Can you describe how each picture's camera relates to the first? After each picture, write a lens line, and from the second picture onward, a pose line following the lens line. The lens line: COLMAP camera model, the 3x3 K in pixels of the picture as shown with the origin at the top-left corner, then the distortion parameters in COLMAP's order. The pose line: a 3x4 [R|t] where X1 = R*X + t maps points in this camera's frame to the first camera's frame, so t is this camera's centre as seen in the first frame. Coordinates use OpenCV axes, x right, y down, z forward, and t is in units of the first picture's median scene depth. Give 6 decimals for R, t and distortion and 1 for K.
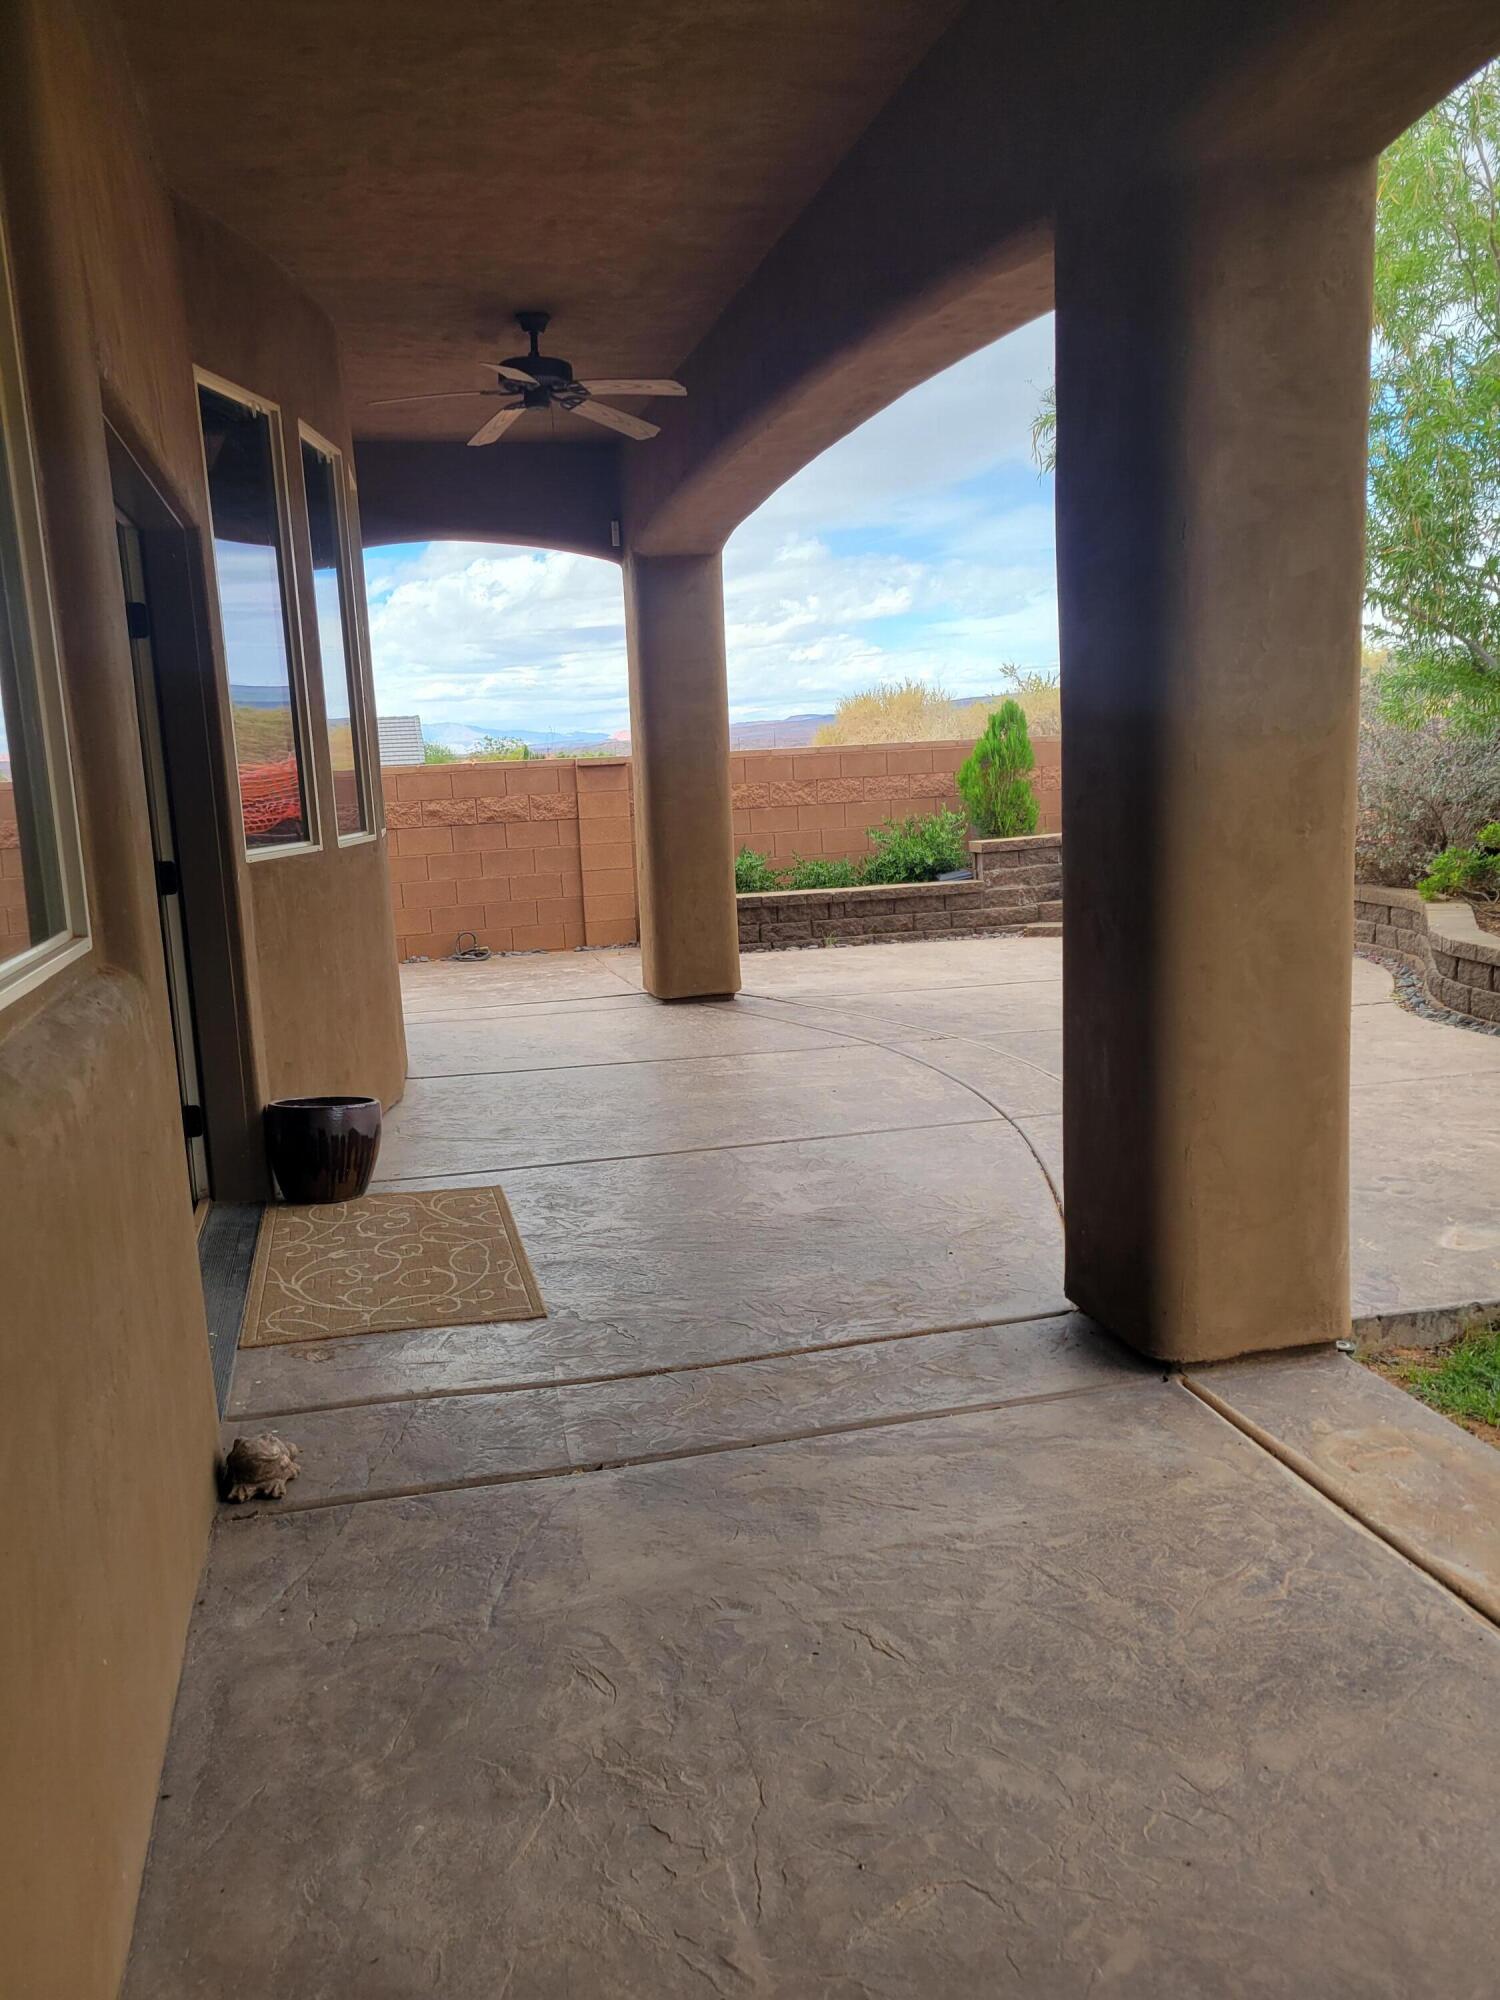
lens RADIAL K [[1496.5, 0, 751.1], [0, 1496.5, 994.2], [0, 0, 1]] dist [0.052802, -0.030080]
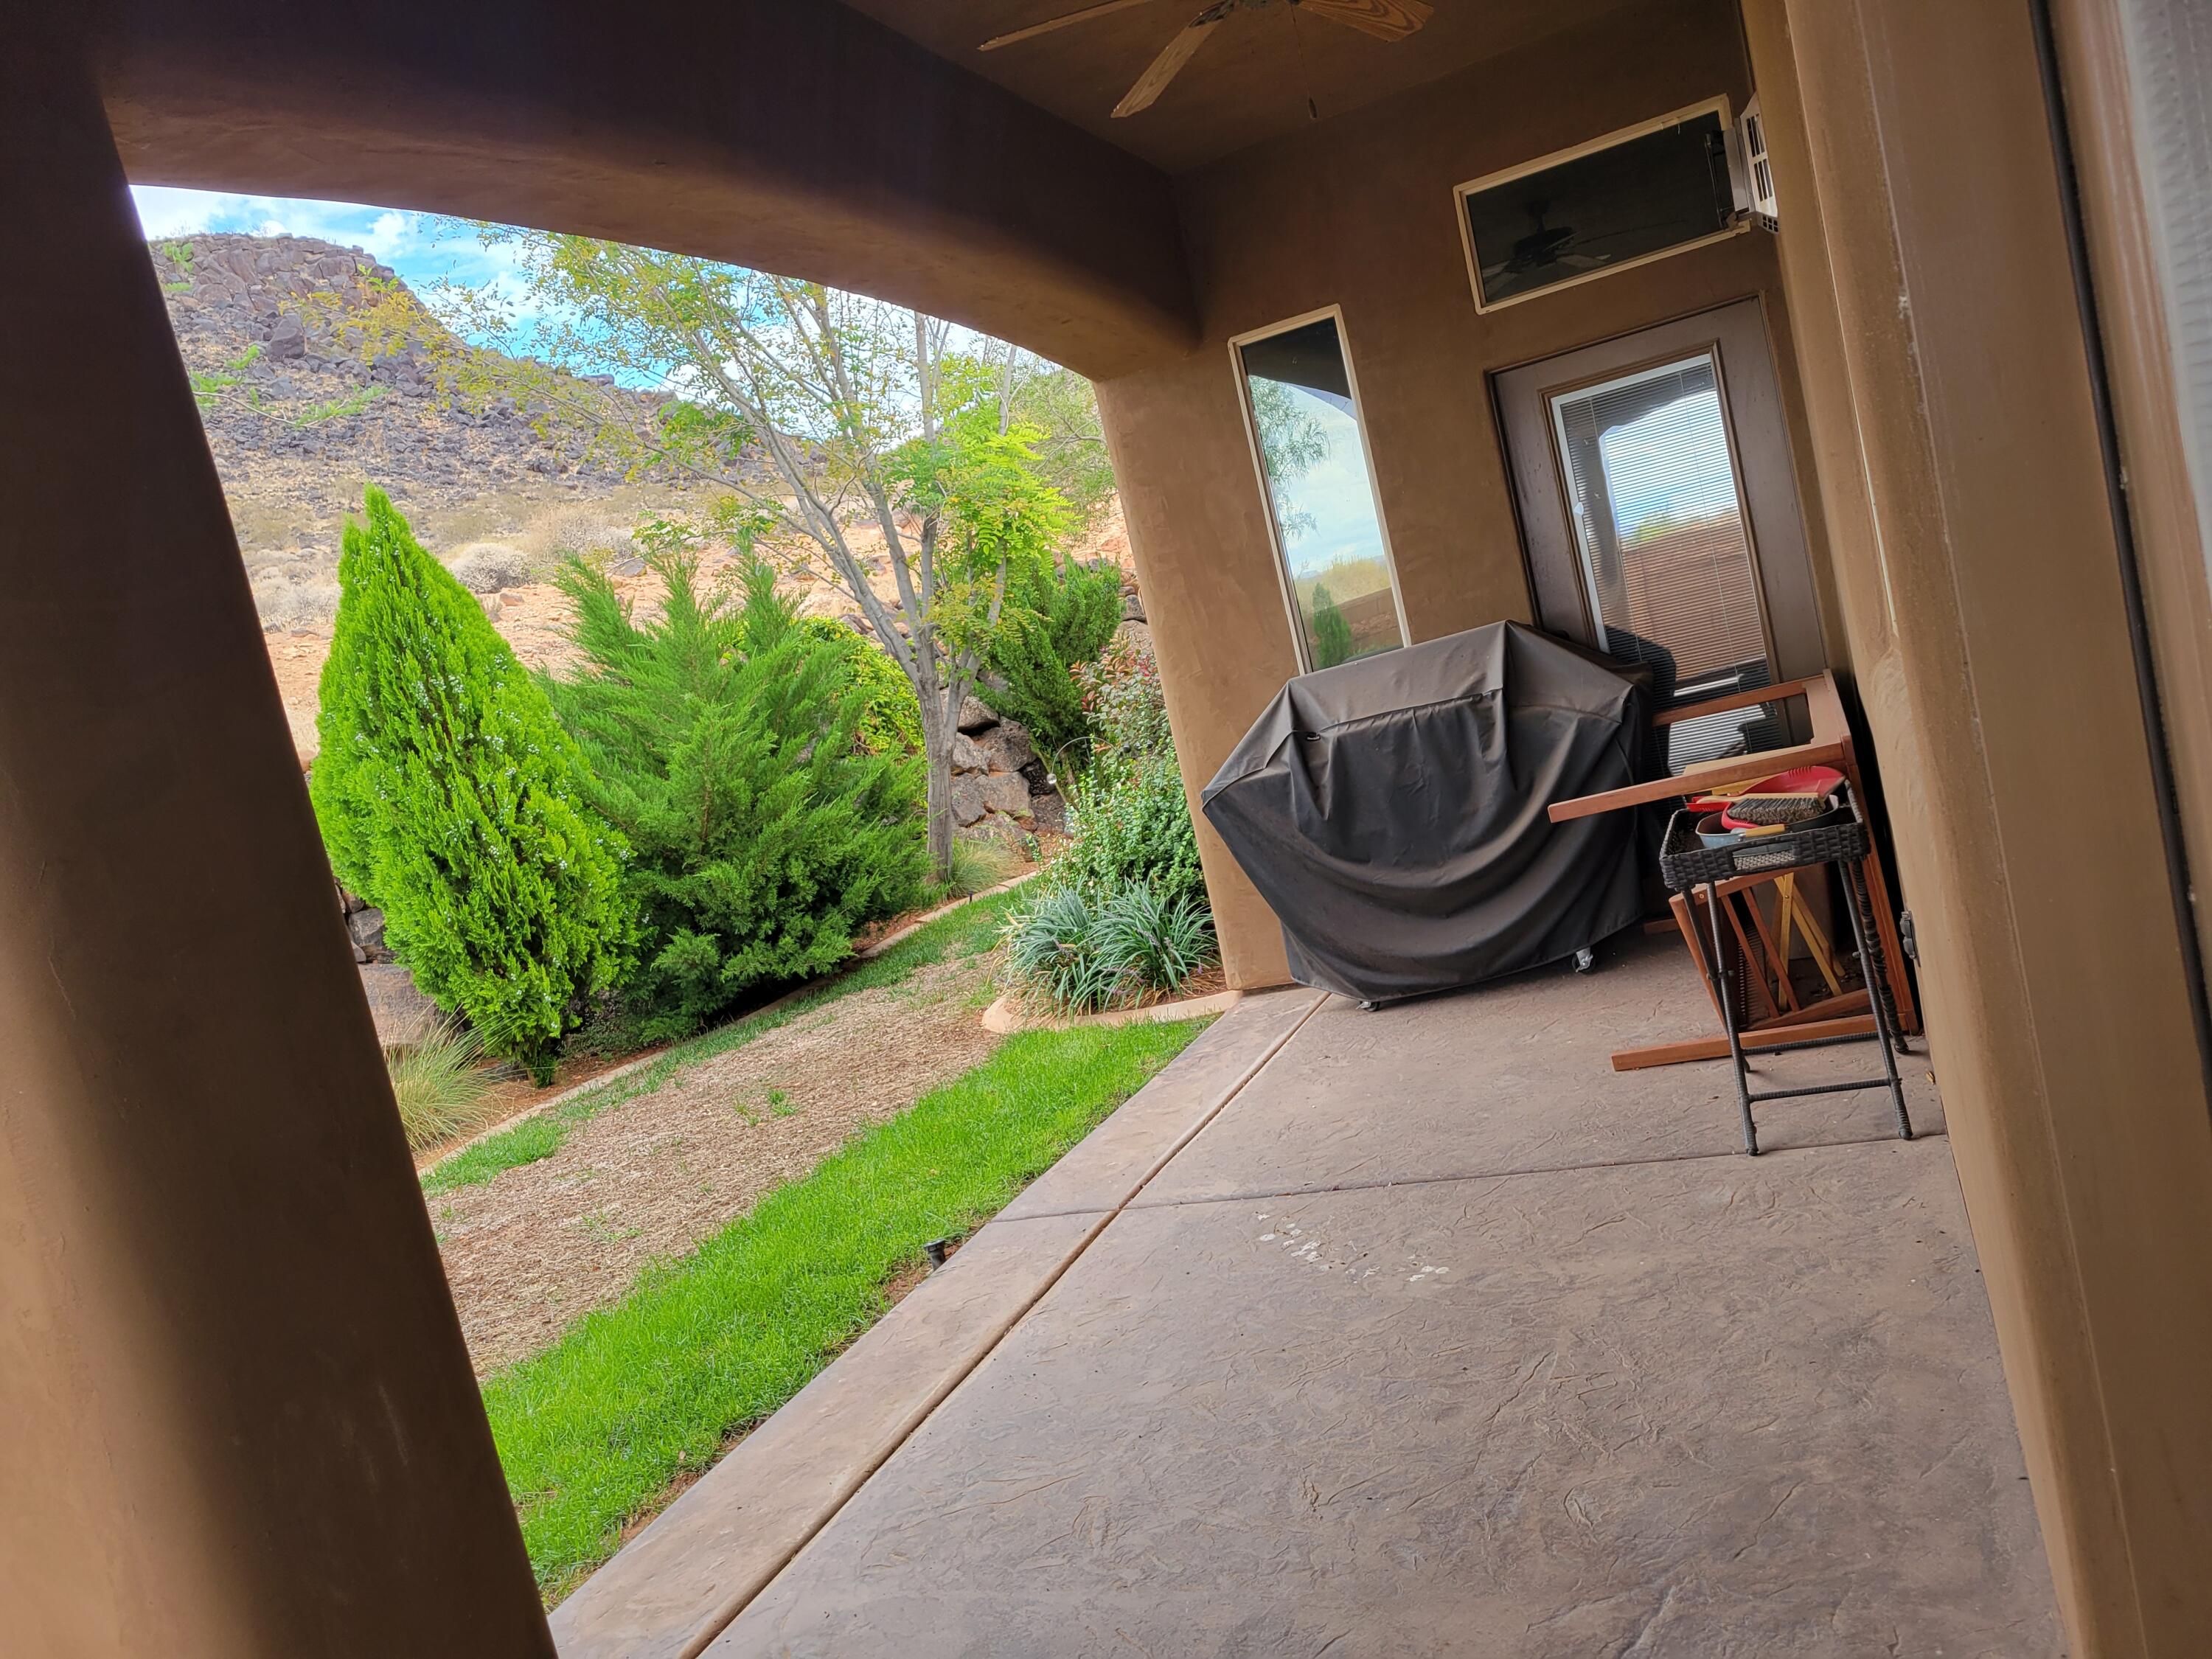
lens RADIAL K [[1655.1, 0, 1109.0], [0, 1655.1, 832.5], [0, 0, 1]] dist [0.052802, -0.030080]
pose [[-0.762520, 0.165491, 0.625440, -0.638609], [0.355354, 0.914981, 0.191135, -0.276970], [-0.540635, 0.367997, -0.756500, 1.862953]]
